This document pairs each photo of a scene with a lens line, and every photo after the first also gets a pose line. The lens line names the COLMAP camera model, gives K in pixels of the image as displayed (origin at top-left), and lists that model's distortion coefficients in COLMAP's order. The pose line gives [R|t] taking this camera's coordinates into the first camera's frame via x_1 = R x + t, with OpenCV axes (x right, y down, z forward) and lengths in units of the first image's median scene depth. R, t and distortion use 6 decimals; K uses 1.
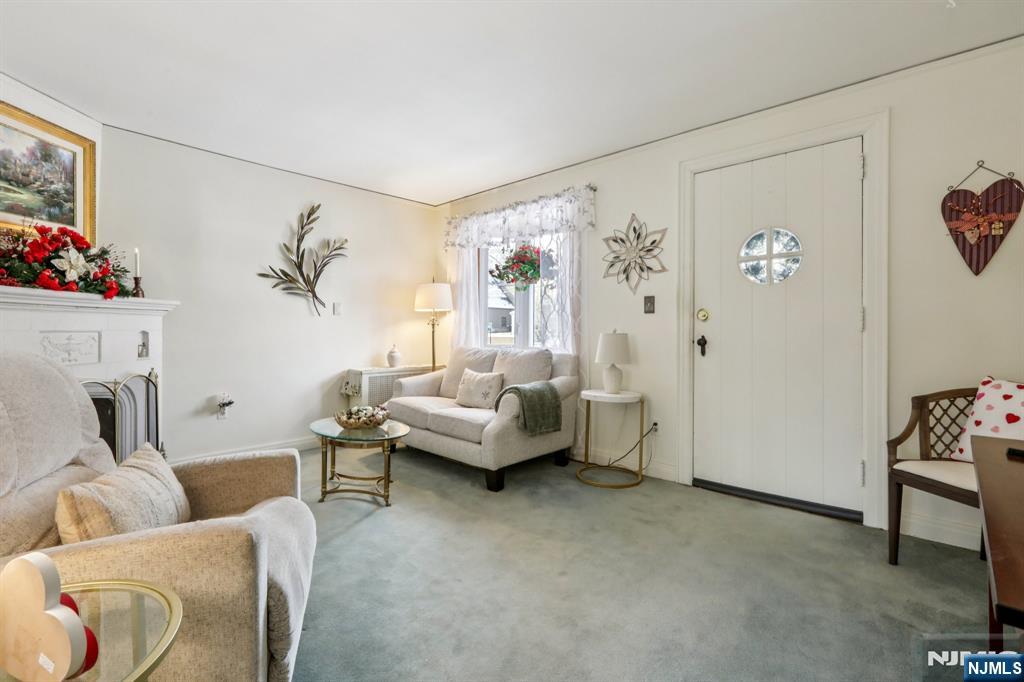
lens RADIAL K [[469.6, 0, 505.7], [0, 469.6, 331.7], [0, 0, 1]] dist [-0.005217, 0.004830]
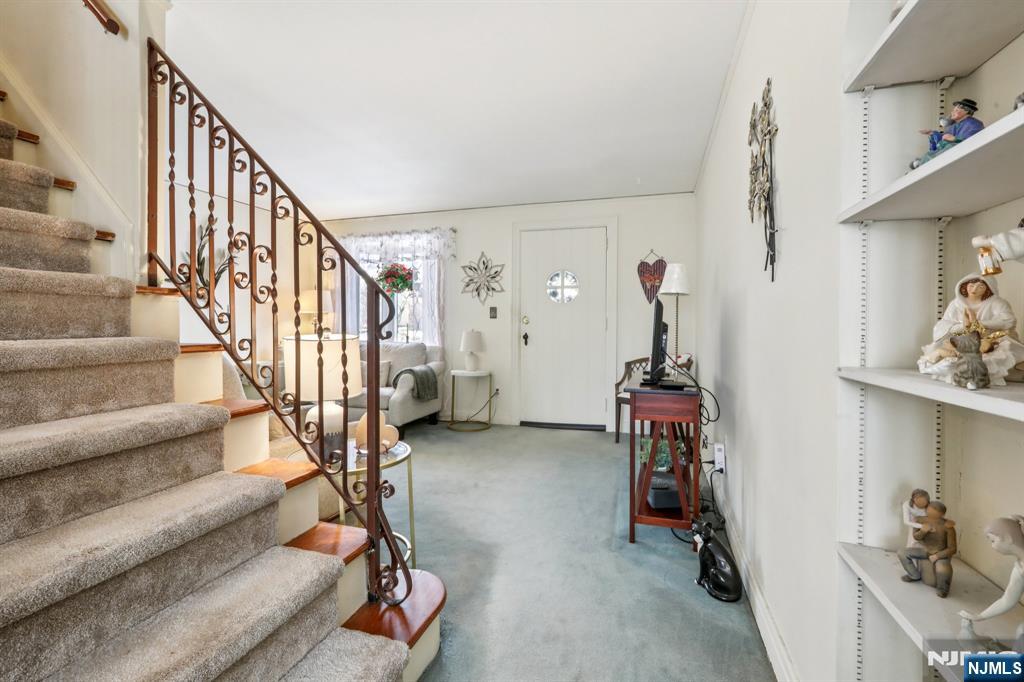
lens RADIAL K [[469.6, 0, 514.7], [0, 469.6, 337.4], [0, 0, 1]] dist [-0.005217, 0.004830]
pose [[0.896031, -0.008307, 0.443914, -0.317797], [-0.001040, 0.999783, 0.020809, -0.009004], [-0.443990, -0.019107, 0.895828, -0.413833]]
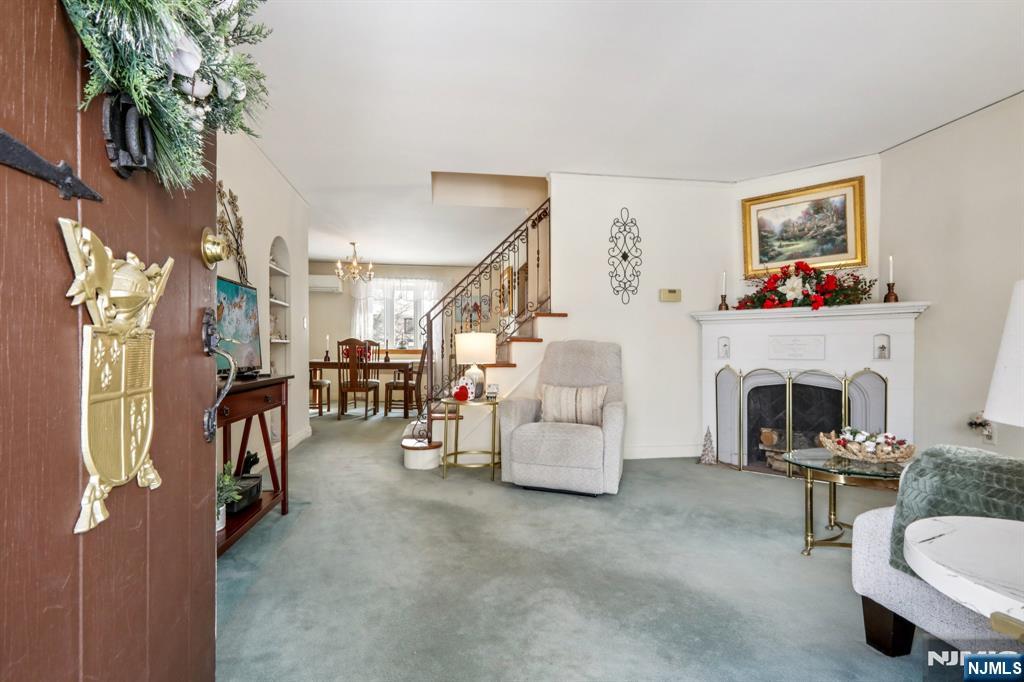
lens RADIAL K [[469.6, 0, 505.9], [0, 469.6, 341.4], [0, 0, 1]] dist [-0.005217, 0.004830]
pose [[-0.626553, -0.013033, -0.779269, 0.545142], [-0.003519, 0.999897, -0.013894, 0.030338], [0.779370, -0.005963, -0.626535, 0.927491]]
